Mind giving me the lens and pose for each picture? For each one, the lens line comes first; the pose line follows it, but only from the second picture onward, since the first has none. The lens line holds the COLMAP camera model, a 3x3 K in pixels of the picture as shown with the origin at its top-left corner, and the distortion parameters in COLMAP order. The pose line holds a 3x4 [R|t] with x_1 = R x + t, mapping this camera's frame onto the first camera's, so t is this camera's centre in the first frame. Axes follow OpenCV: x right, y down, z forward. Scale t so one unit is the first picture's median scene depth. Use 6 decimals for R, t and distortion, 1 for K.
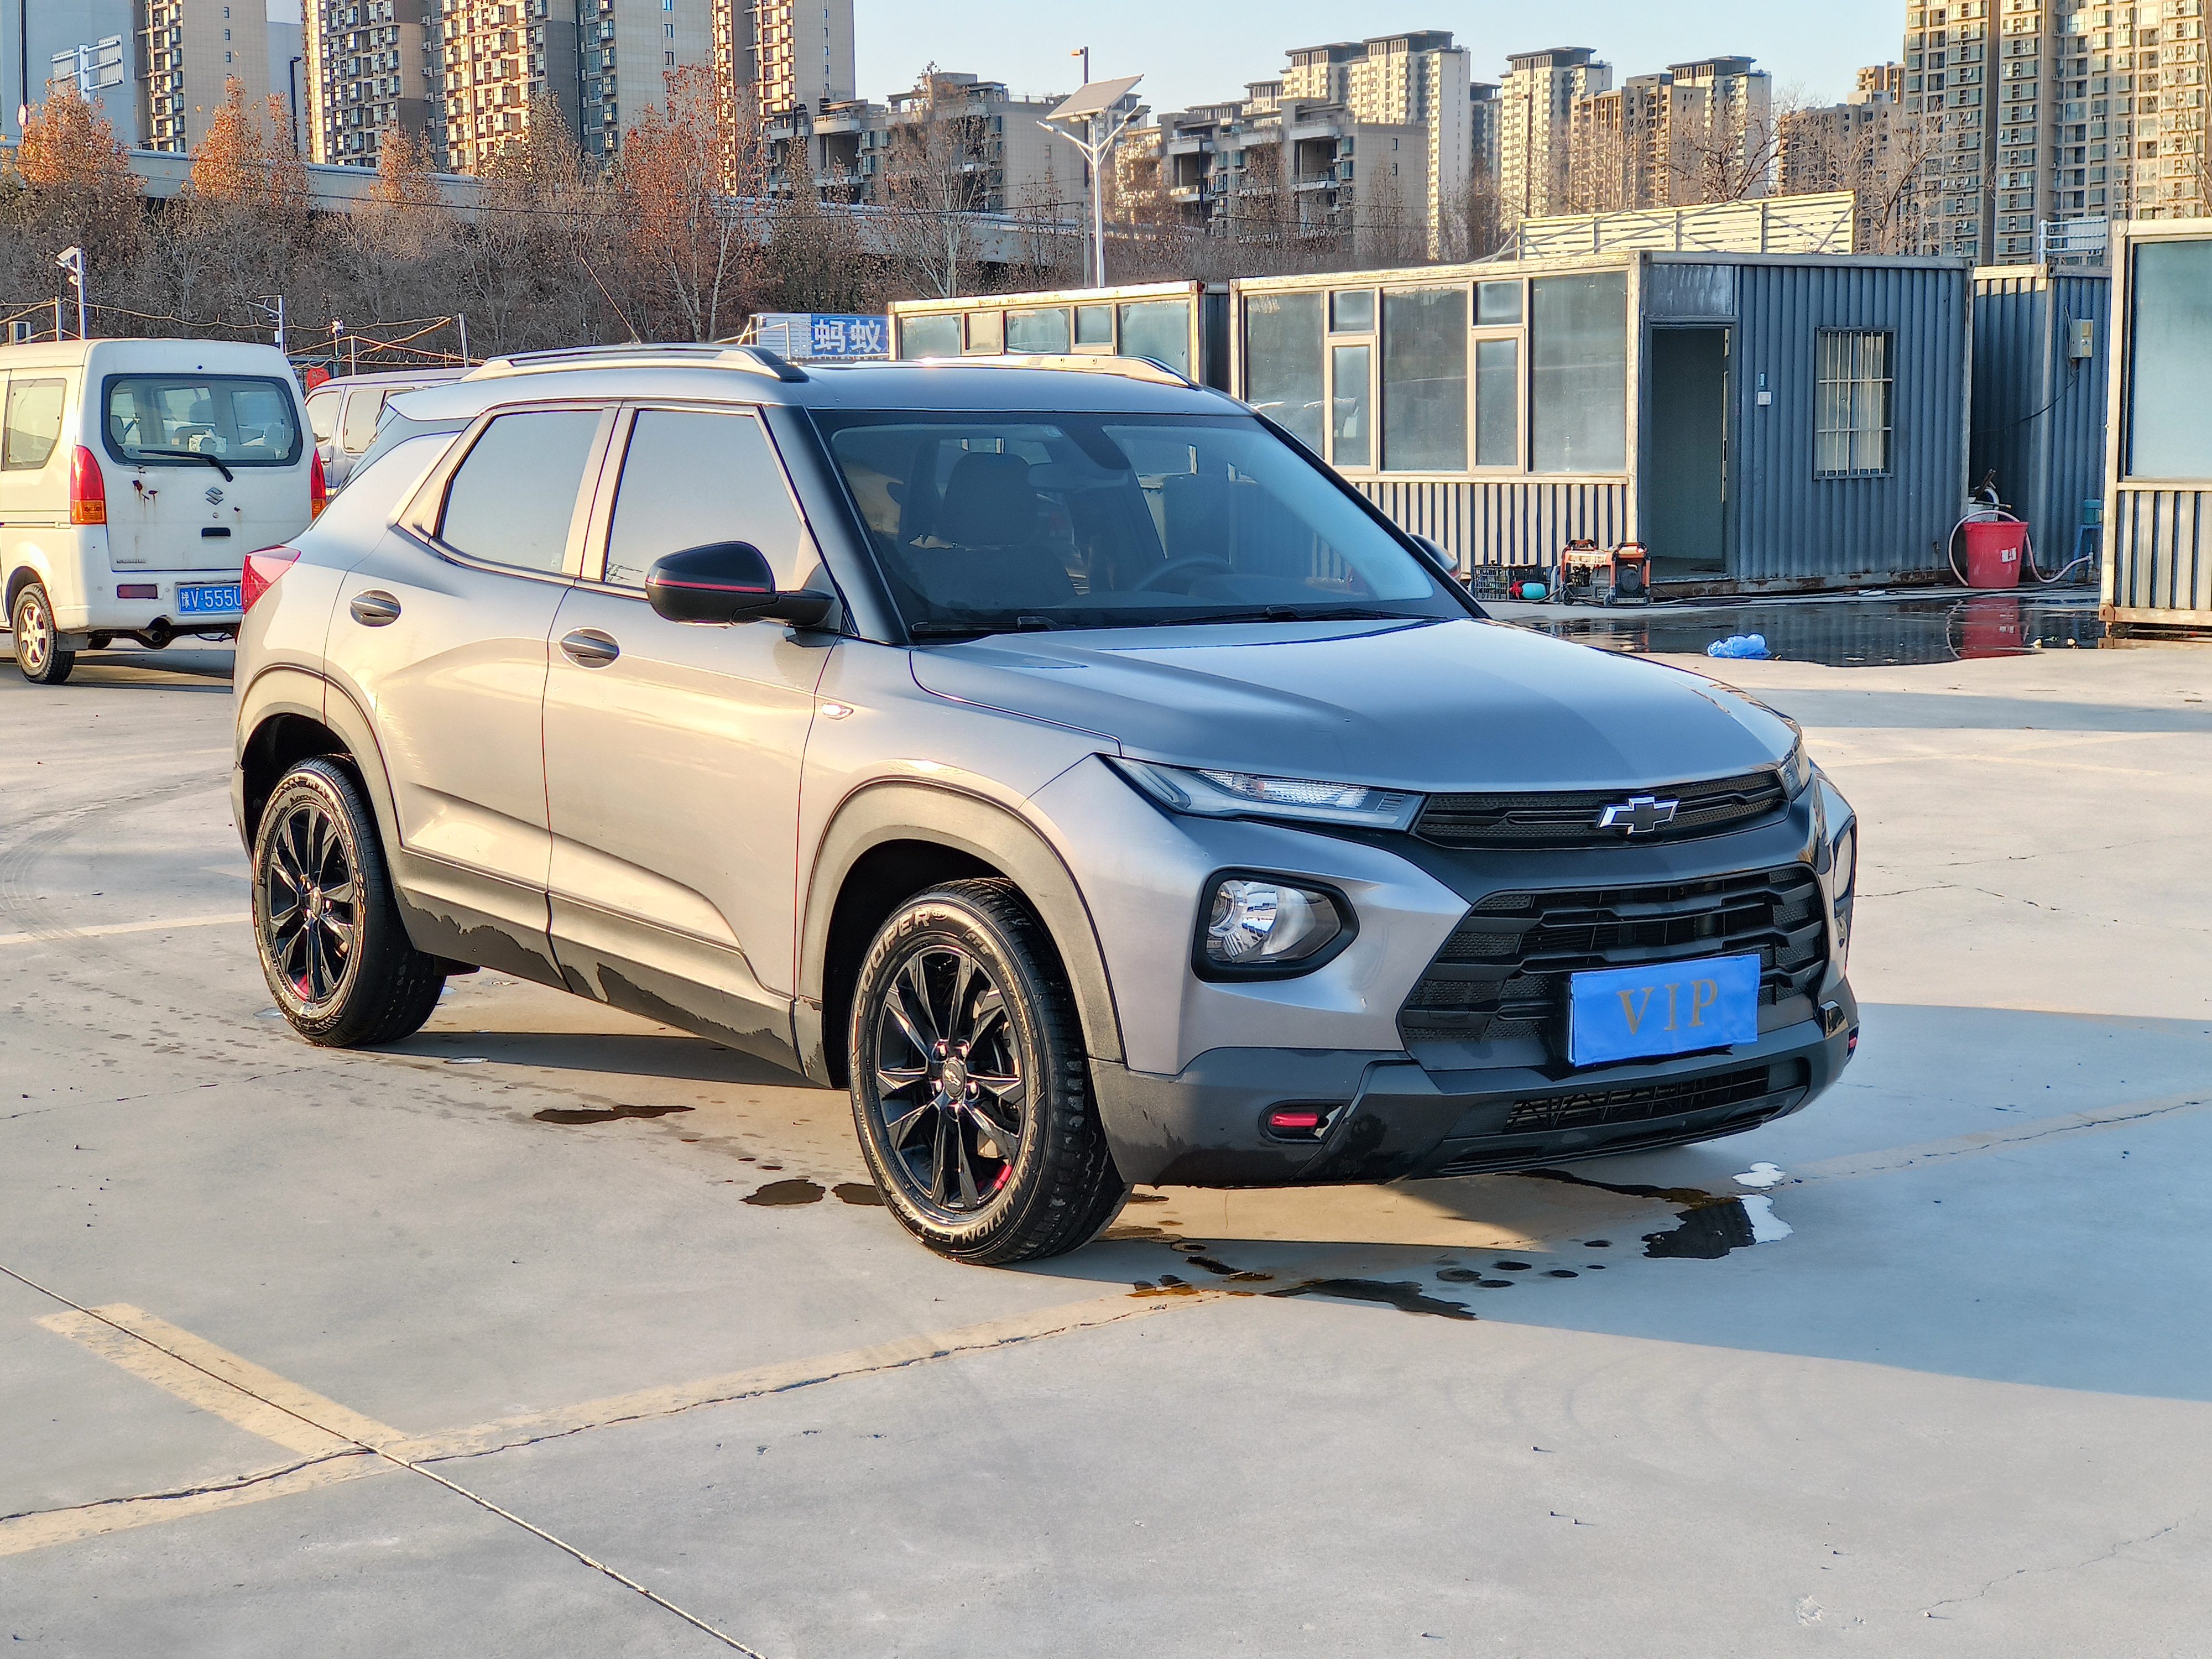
lens RADIAL K [[3547.6, 0, 1106.0], [0, 3547.6, 829.5], [0, 0, 1]] dist [0.170552, -0.022027]
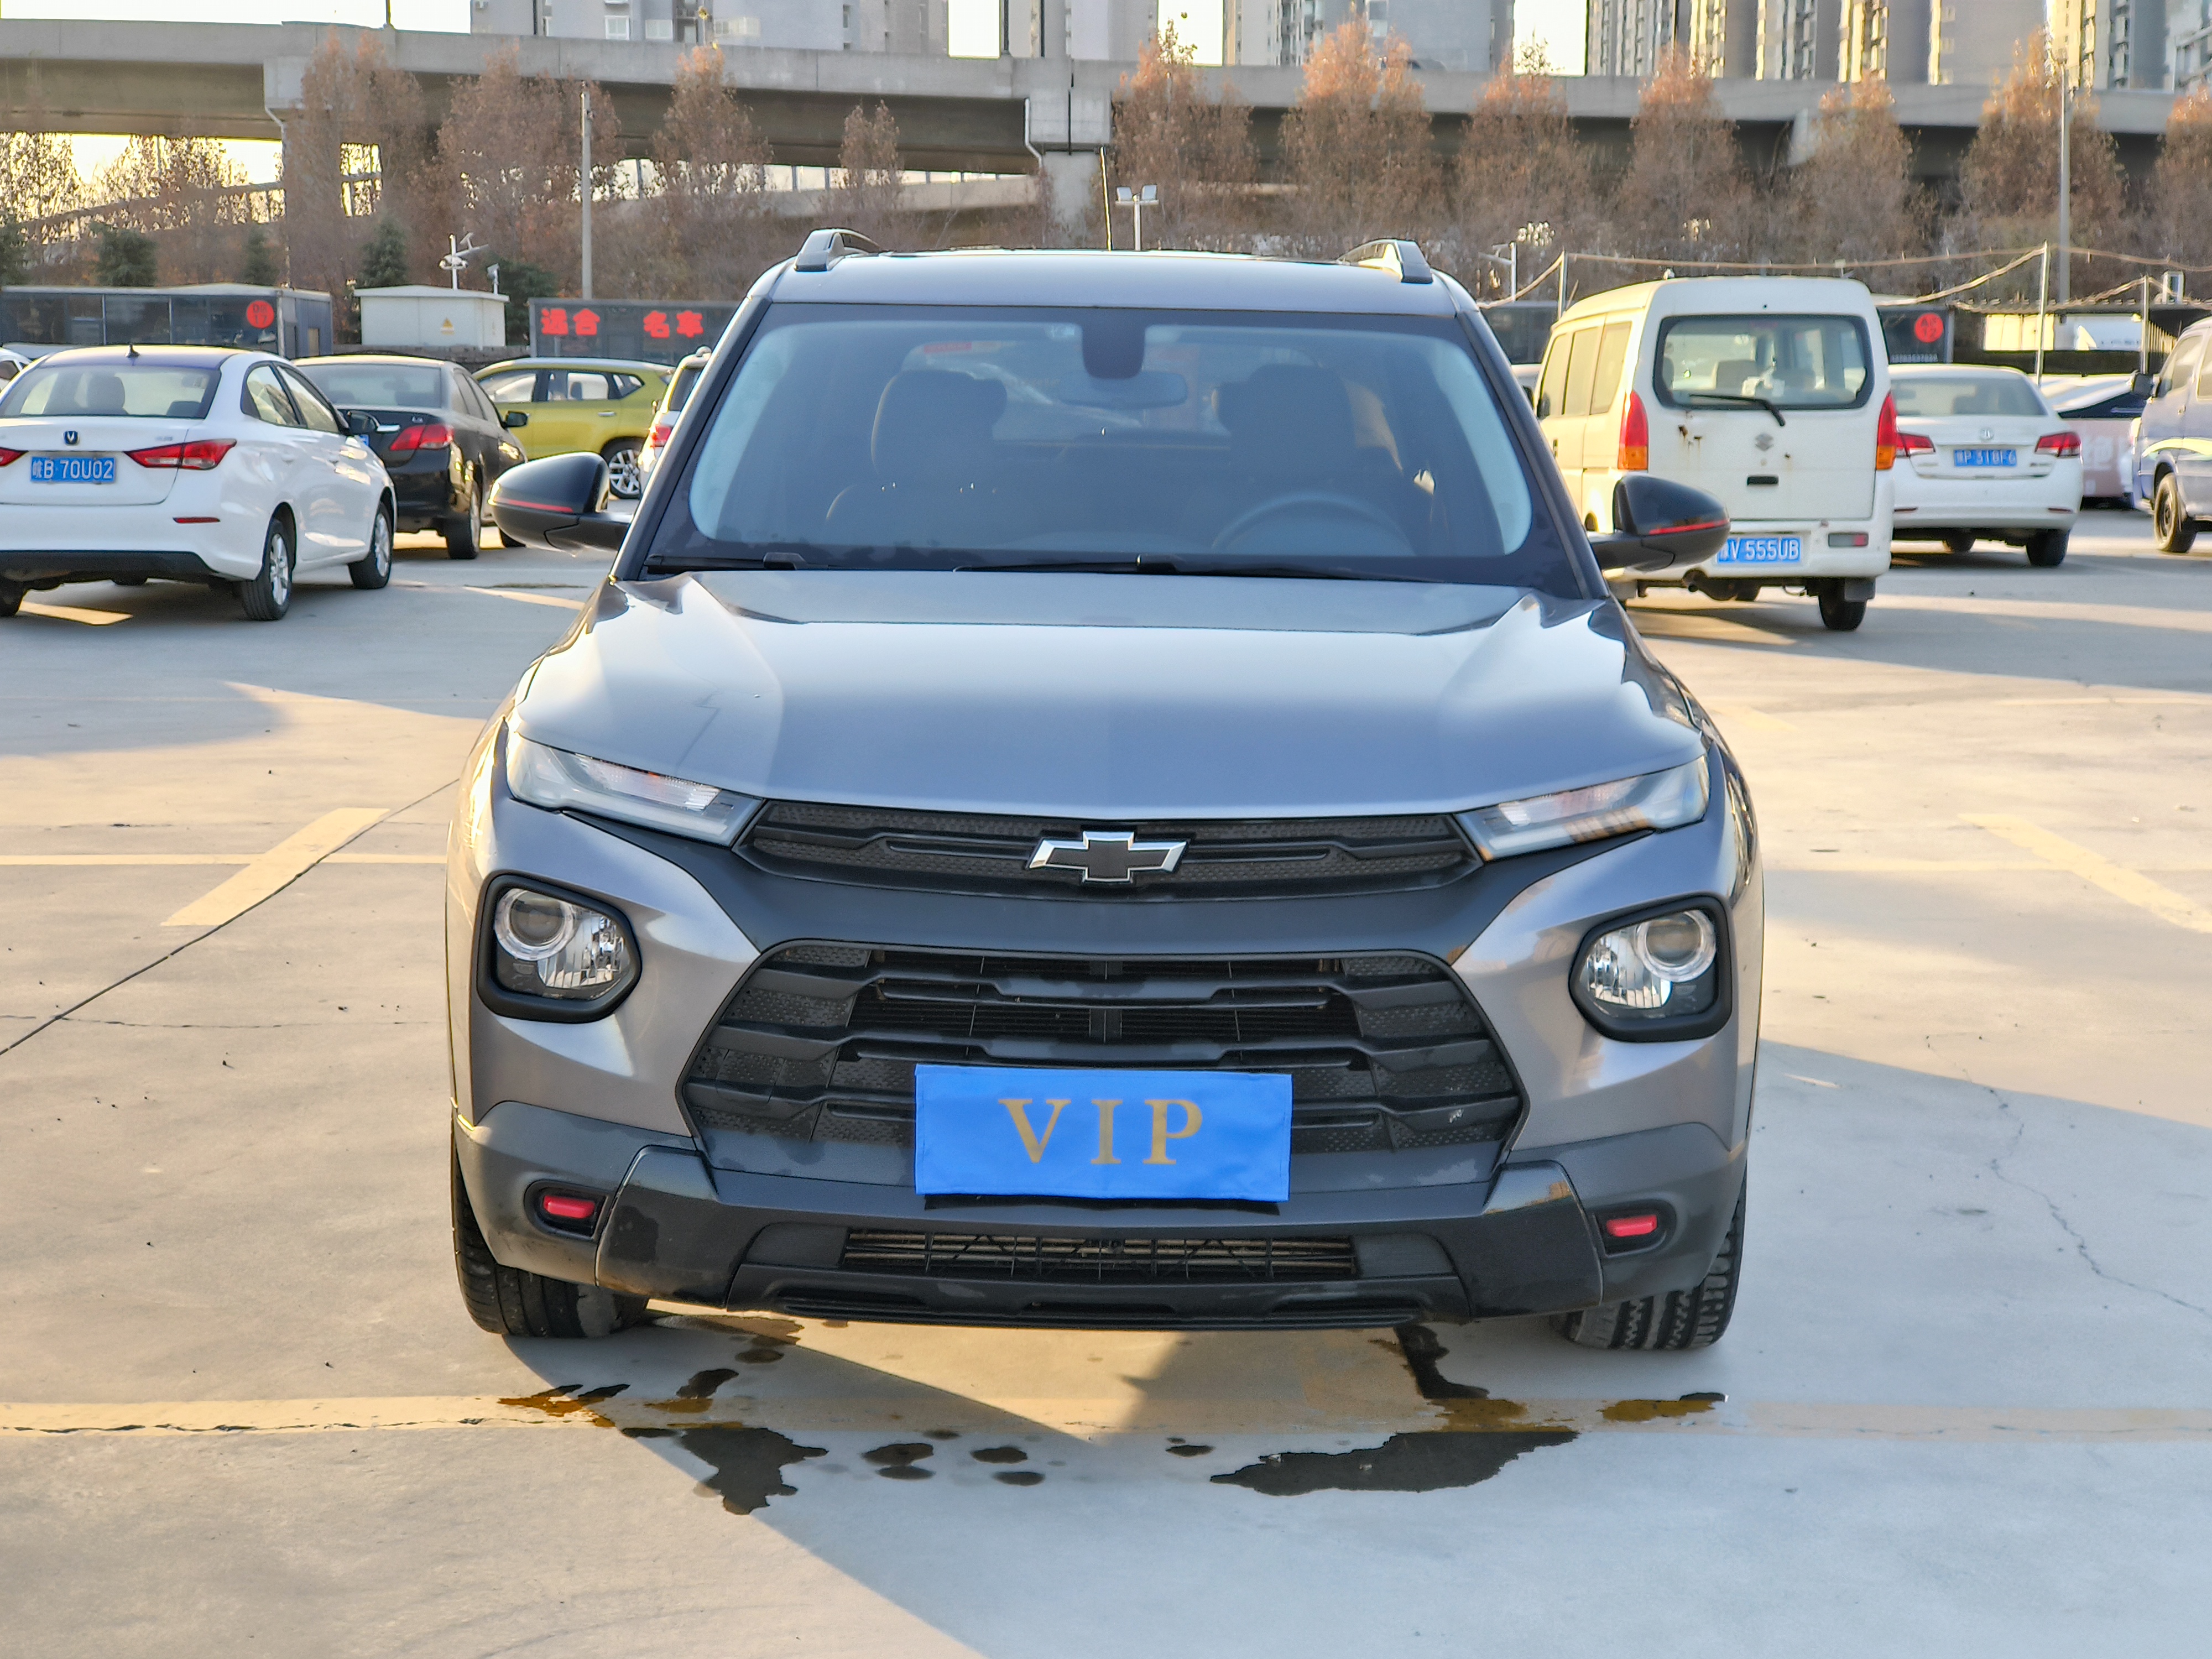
lens RADIAL K [[3547.6, 0, 1106.0], [0, 3547.6, 829.5], [0, 0, 1]] dist [0.170552, -0.022027]
pose [[0.793820, 0.084786, -0.602214, 0.579189], [-0.078773, 0.996227, 0.036424, -0.035508], [0.603030, 0.018524, 0.797504, 0.436476]]
